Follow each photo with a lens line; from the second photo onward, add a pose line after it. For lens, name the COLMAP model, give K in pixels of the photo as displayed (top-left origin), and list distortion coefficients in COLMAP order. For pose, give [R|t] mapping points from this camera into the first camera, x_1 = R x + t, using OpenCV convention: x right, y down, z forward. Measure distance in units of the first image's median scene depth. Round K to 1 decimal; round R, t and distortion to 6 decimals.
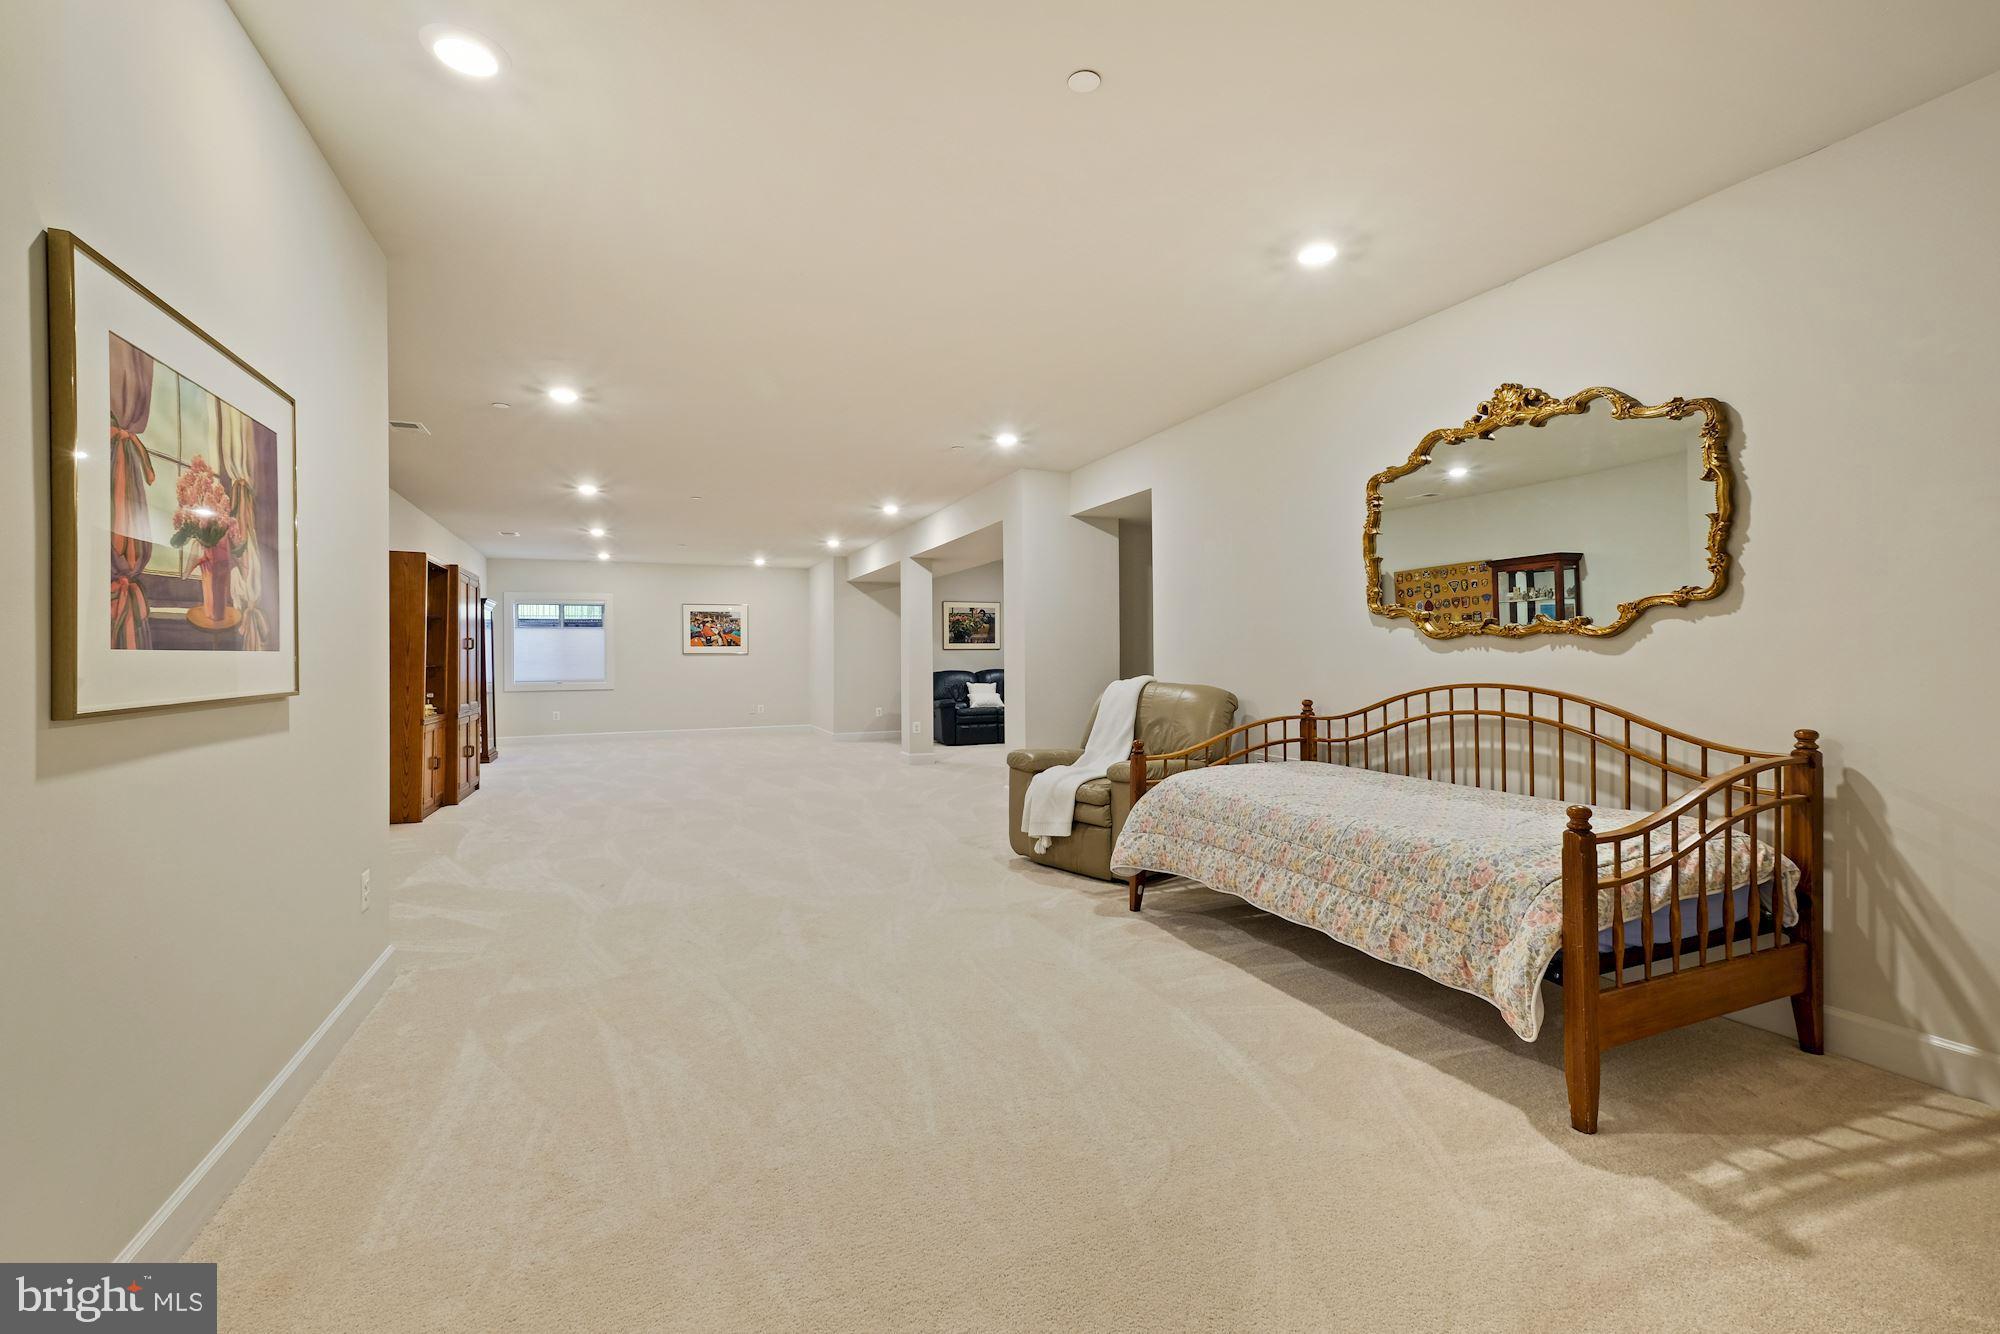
lens RADIAL K [[876.8, 0, 1000.9], [0, 876.8, 673.4], [0, 0, 1]] dist [0.000178, -0.000401]
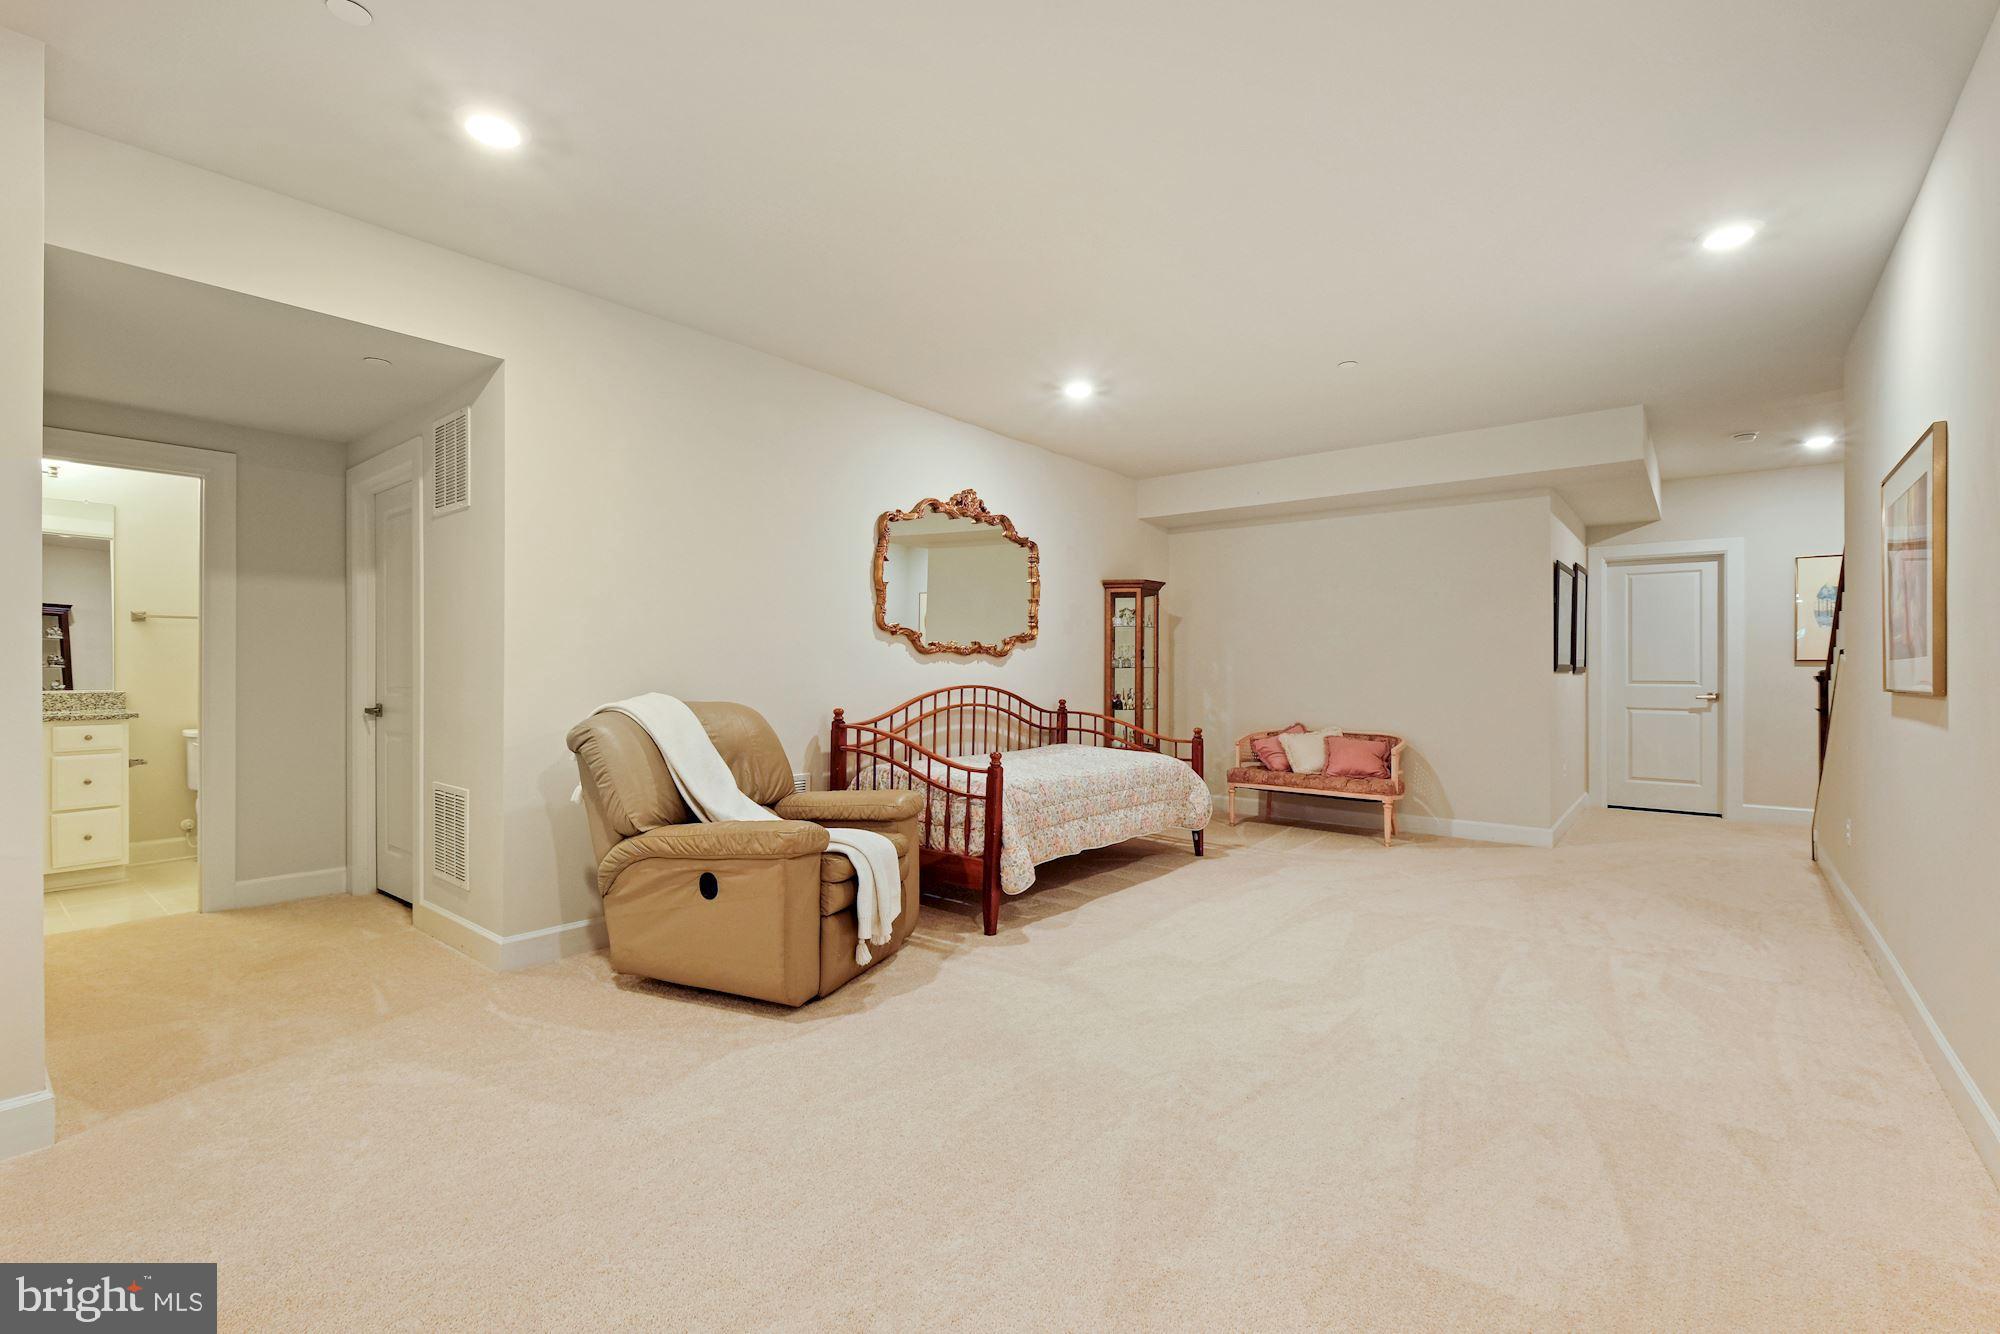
lens RADIAL K [[876.8, 0, 1000.9], [0, 876.8, 673.4], [0, 0, 1]] dist [0.000178, -0.000401]
pose [[-0.472964, -0.009525, 0.881030, -0.791093], [0.007975, 0.999854, 0.015091, -0.030219], [-0.881046, 0.014164, -0.472819, 1.654329]]
